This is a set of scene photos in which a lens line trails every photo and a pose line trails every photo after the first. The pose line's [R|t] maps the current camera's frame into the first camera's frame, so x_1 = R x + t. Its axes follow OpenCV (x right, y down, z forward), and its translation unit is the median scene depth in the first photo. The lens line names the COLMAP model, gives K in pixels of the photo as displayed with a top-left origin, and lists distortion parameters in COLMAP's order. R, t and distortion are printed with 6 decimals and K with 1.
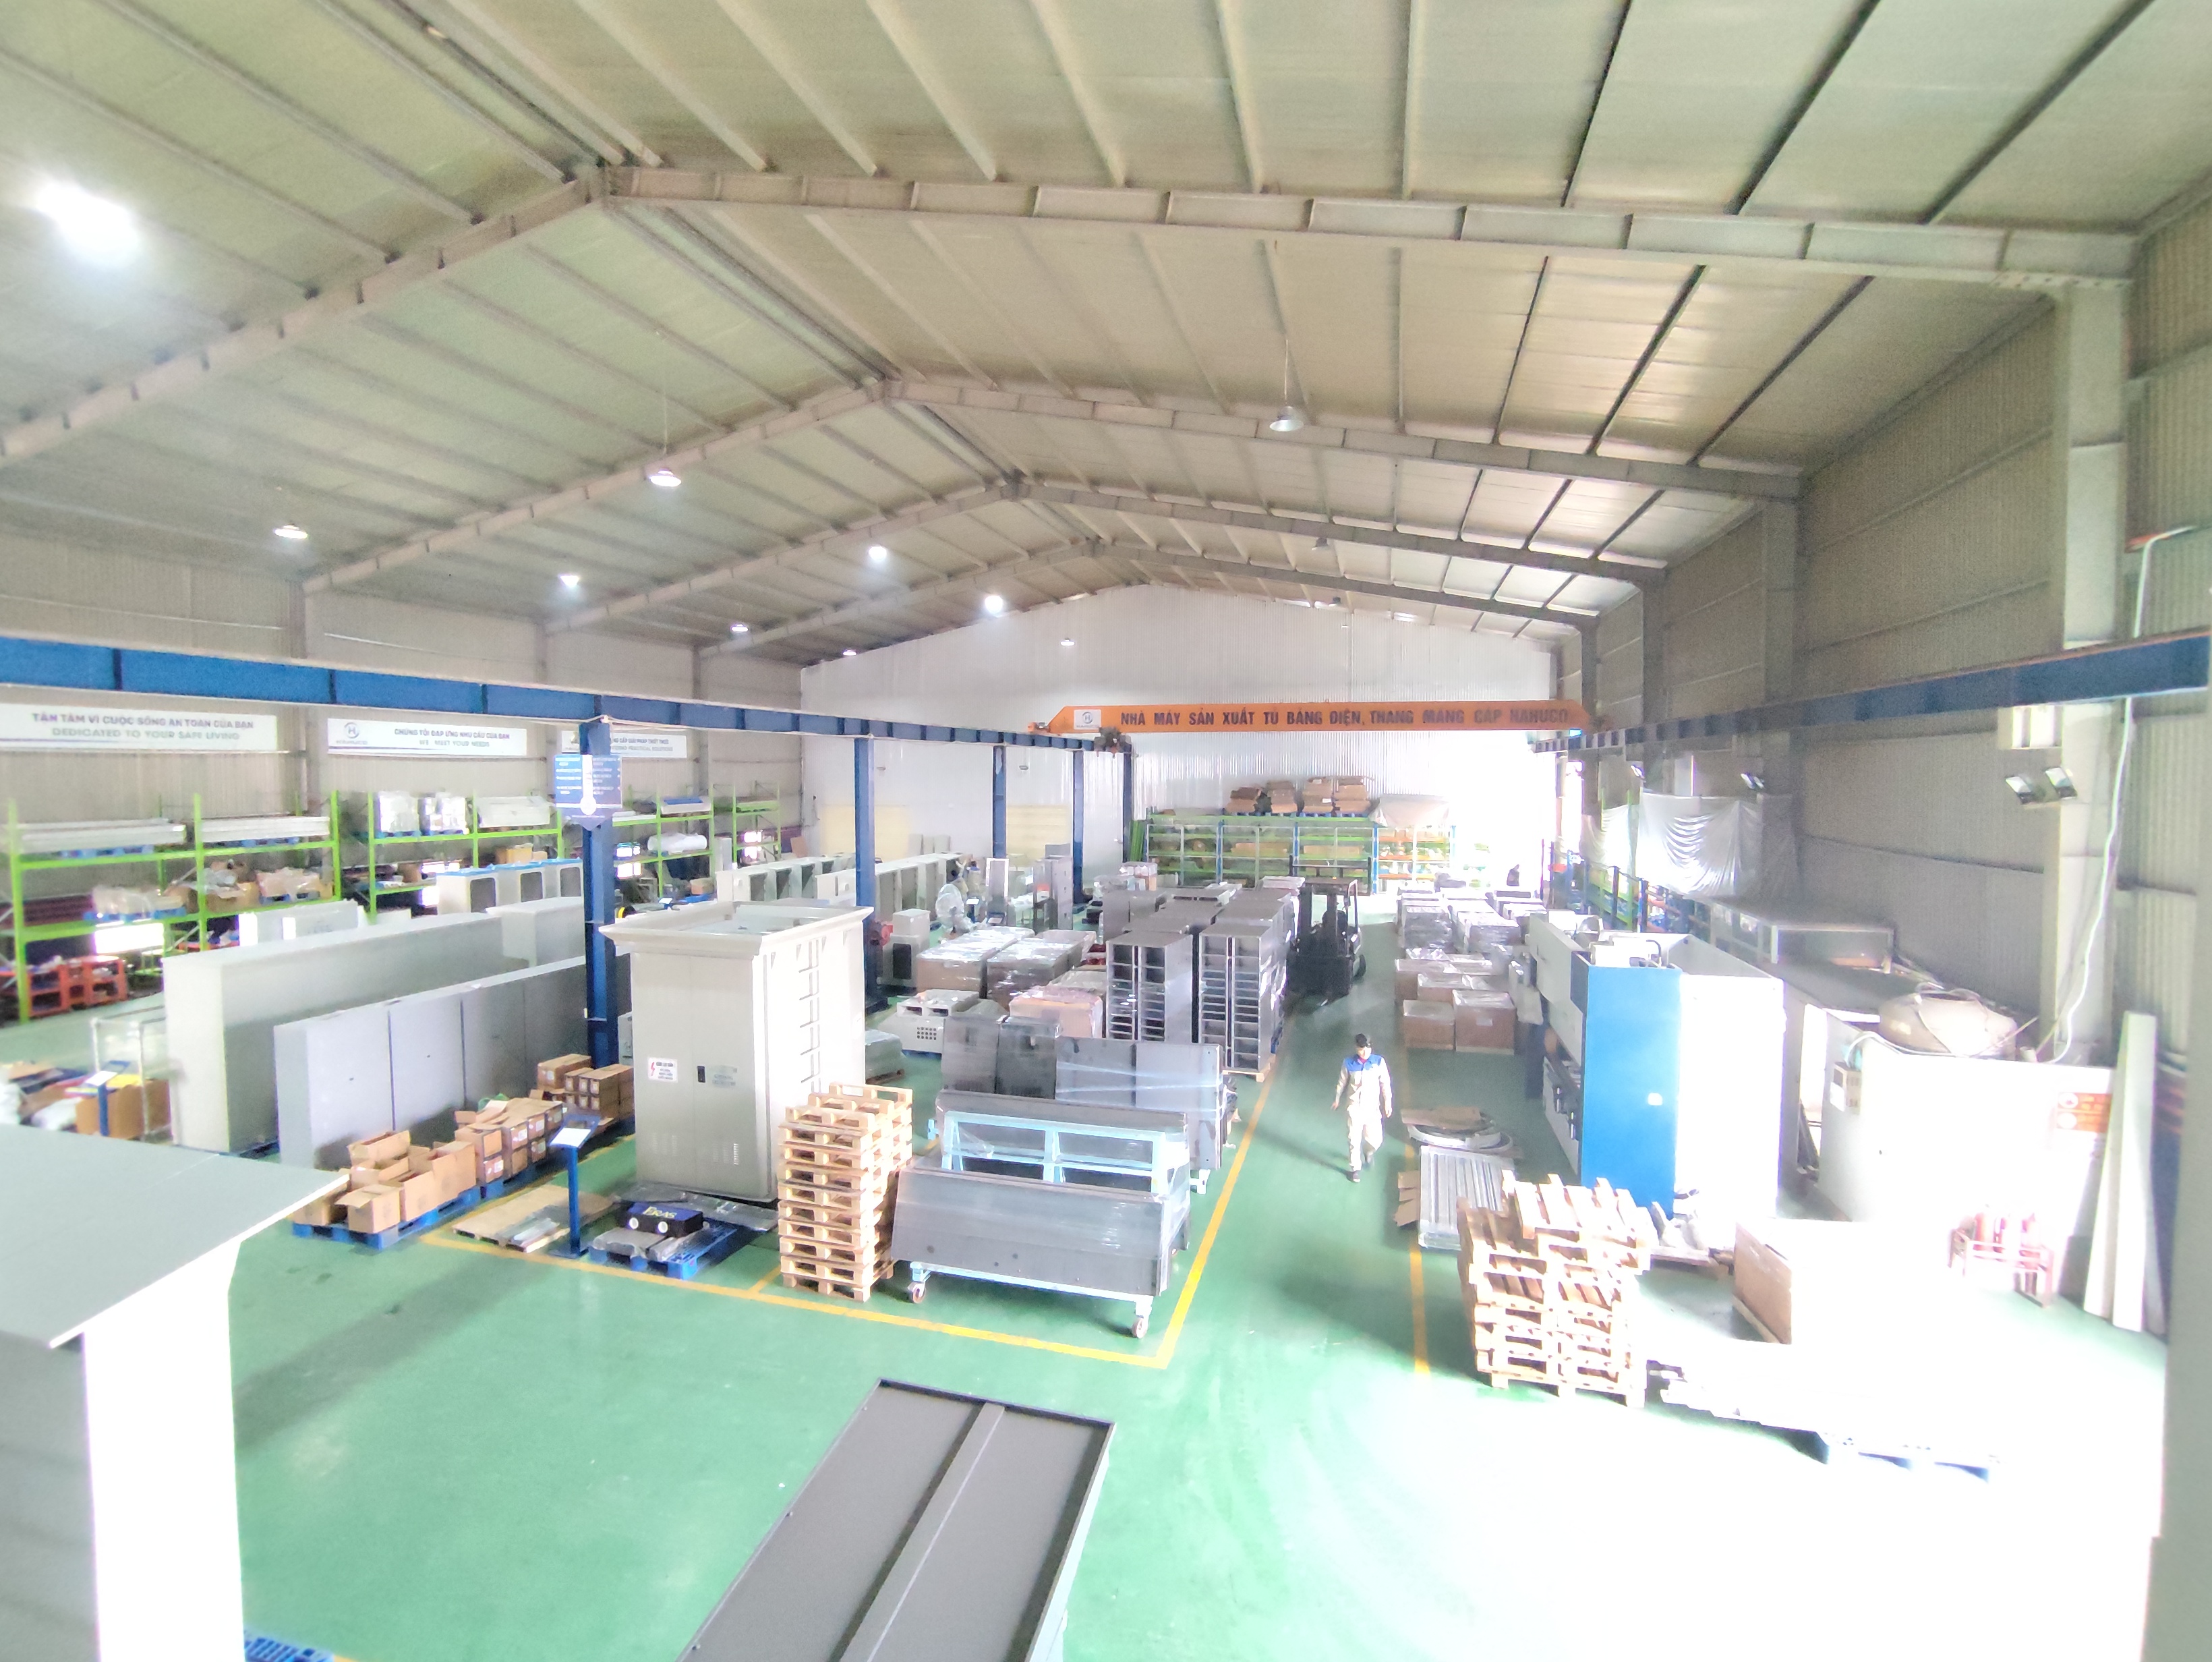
lens RADIAL K [[996.7, 0, 1106.0], [0, 996.7, 818.1], [0, 0, 1]] dist [-0.017296, 0.009931]
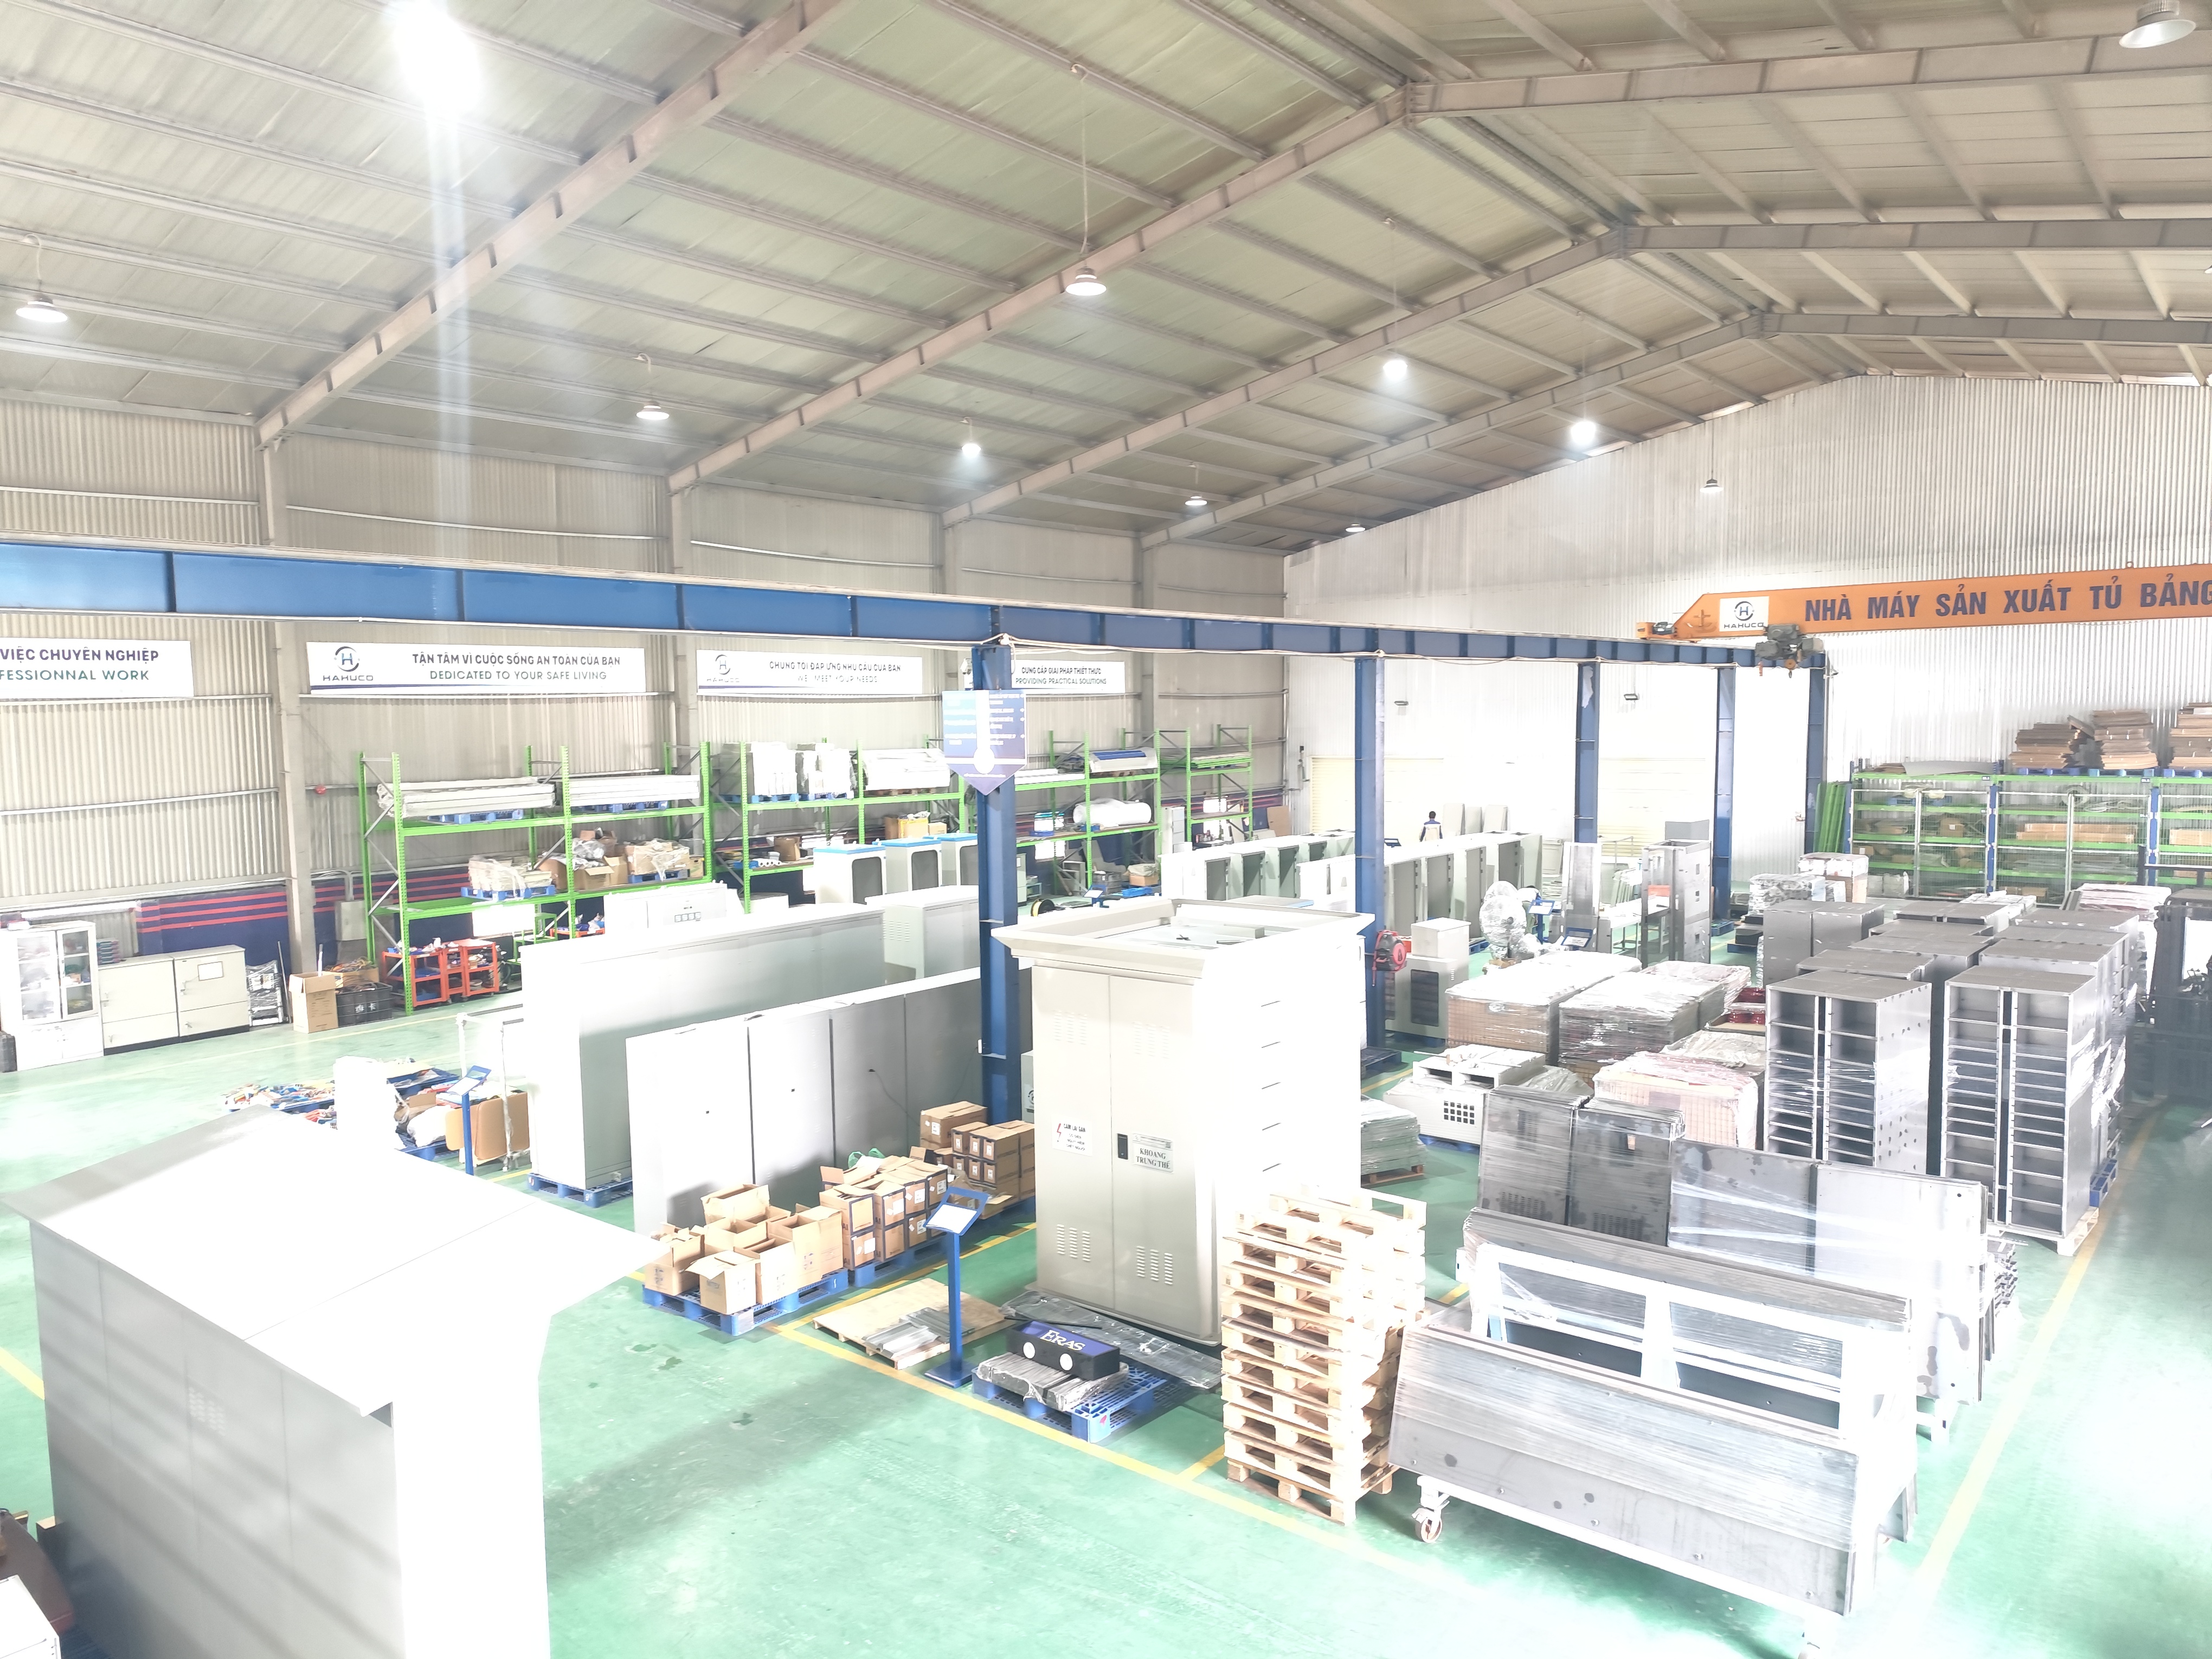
lens RADIAL K [[1507.5, 0, 1131.0], [0, 1507.5, 839.2], [0, 0, 1]] dist [0.034185, -0.029988]
pose [[0.919828, 0.017432, -0.391935, 0.004170], [-0.001649, 0.999175, 0.040569, -0.000007], [0.392319, -0.036670, 0.919098, 0.025203]]
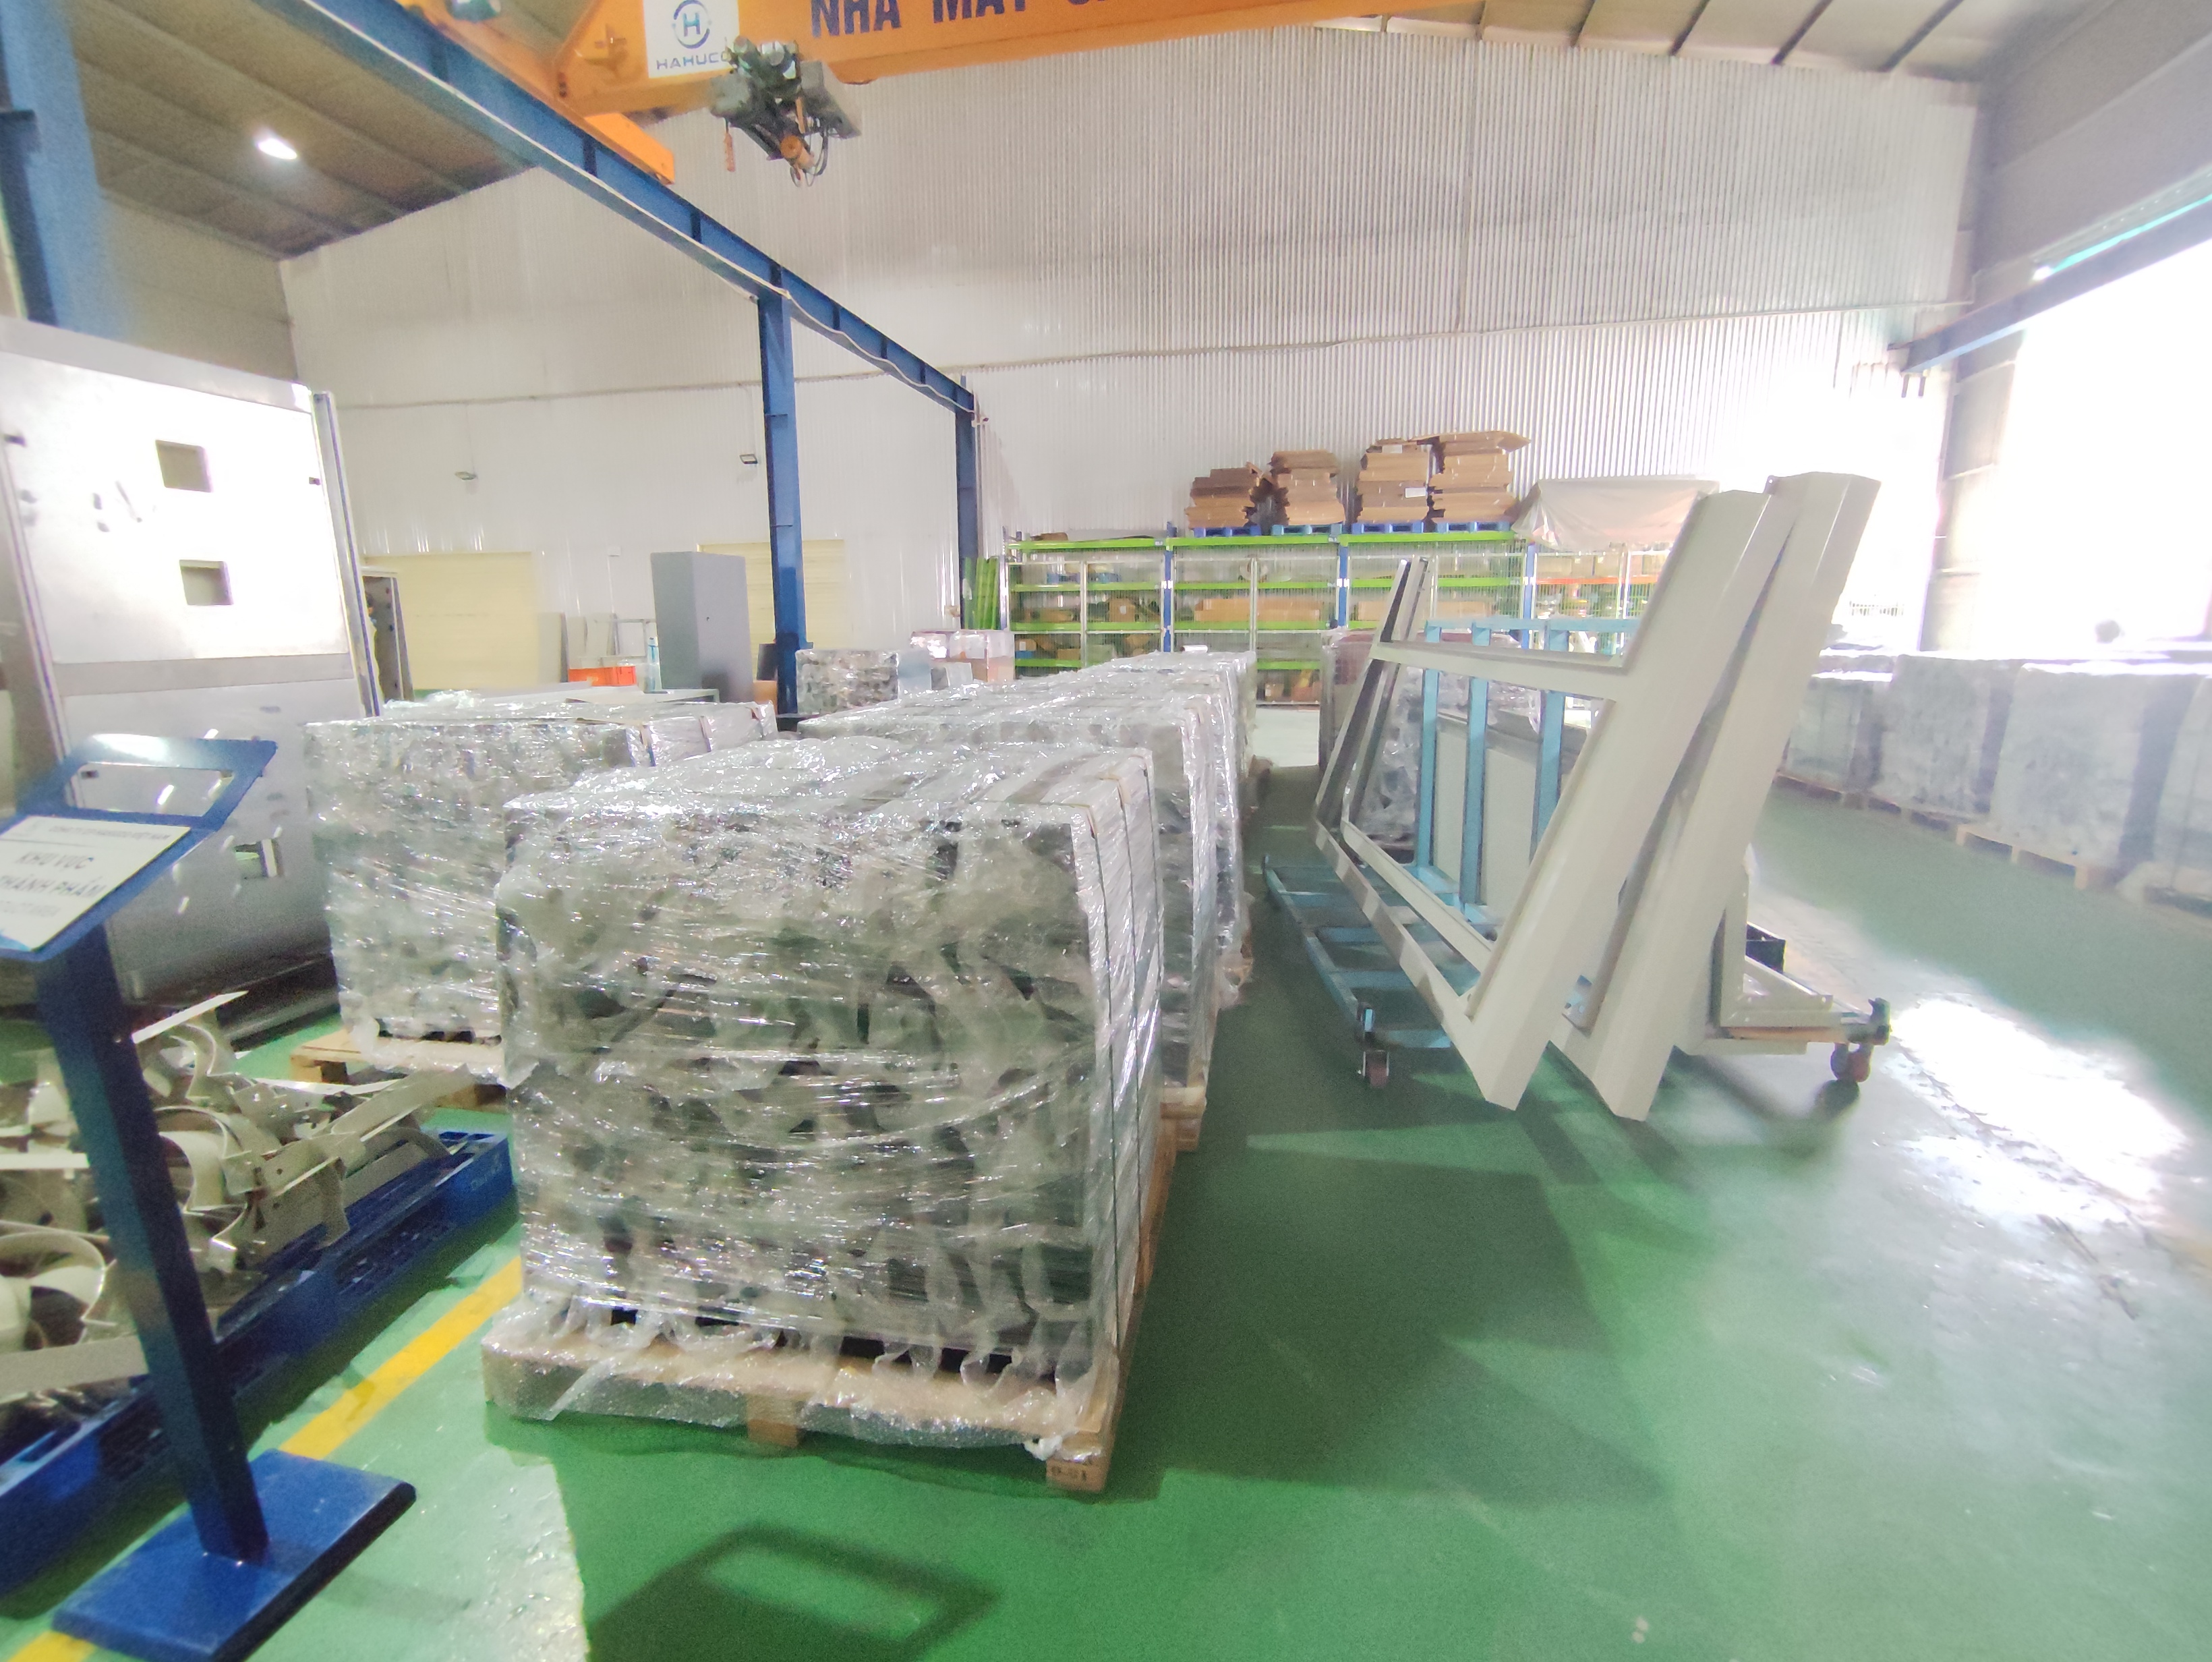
lens RADIAL K [[996.7, 0, 1101.3], [0, 996.7, 834.1], [0, 0, 1]] dist [-0.017296, 0.009931]
pose [[0.997681, -0.023904, 0.063730, 0.119463], [0.013350, 0.986839, 0.161154, 0.123625], [-0.066743, -0.159929, 0.984869, 1.215358]]
